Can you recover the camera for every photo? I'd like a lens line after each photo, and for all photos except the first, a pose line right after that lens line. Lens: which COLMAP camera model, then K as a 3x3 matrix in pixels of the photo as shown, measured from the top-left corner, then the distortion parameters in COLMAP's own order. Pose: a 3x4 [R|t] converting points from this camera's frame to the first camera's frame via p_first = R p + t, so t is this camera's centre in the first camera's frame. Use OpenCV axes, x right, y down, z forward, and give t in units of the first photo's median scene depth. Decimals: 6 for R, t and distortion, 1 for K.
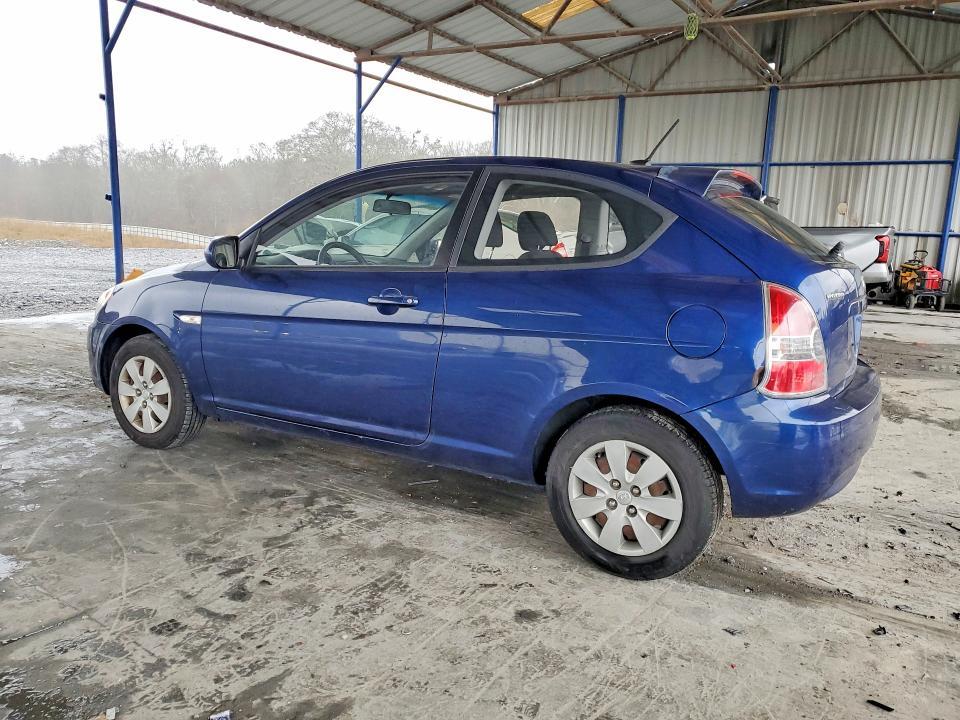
lens RADIAL K [[750.7, 0, 480.0], [0, 750.7, 360.0], [0, 0, 1]] dist [0.023983, 0.003069]
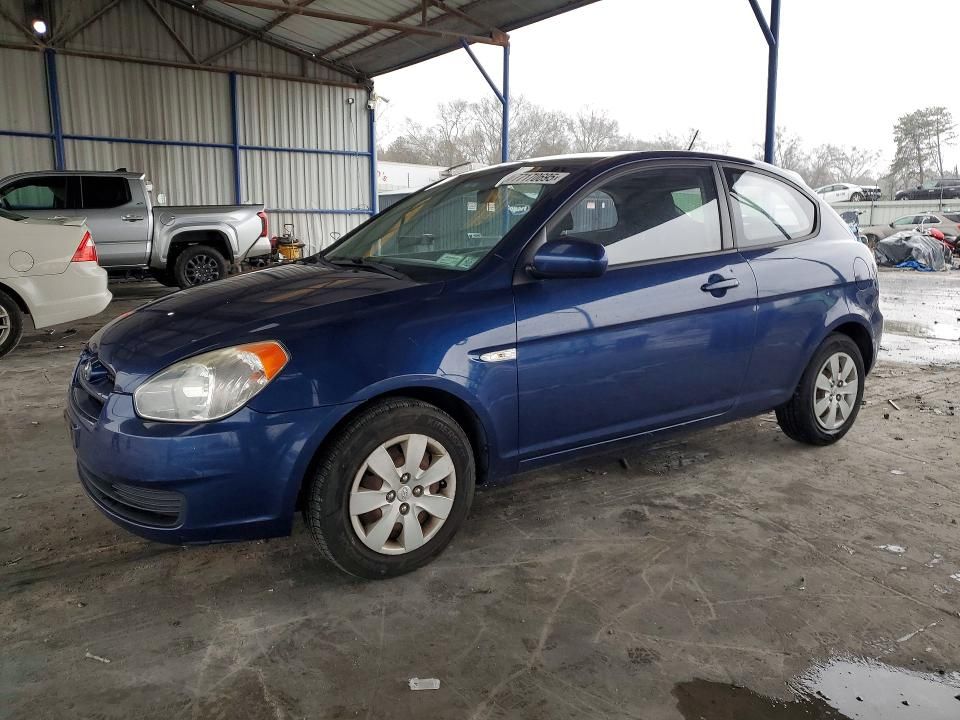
lens RADIAL K [[742.6, 0, 480.0], [0, 742.6, 360.0], [0, 0, 1]] dist [0.004704, 0.005690]
pose [[0.412523, -0.201849, 0.888303, -1.040062], [0.168508, 0.975222, 0.143345, -0.157180], [-0.895226, 0.090553, 0.436314, 0.717909]]
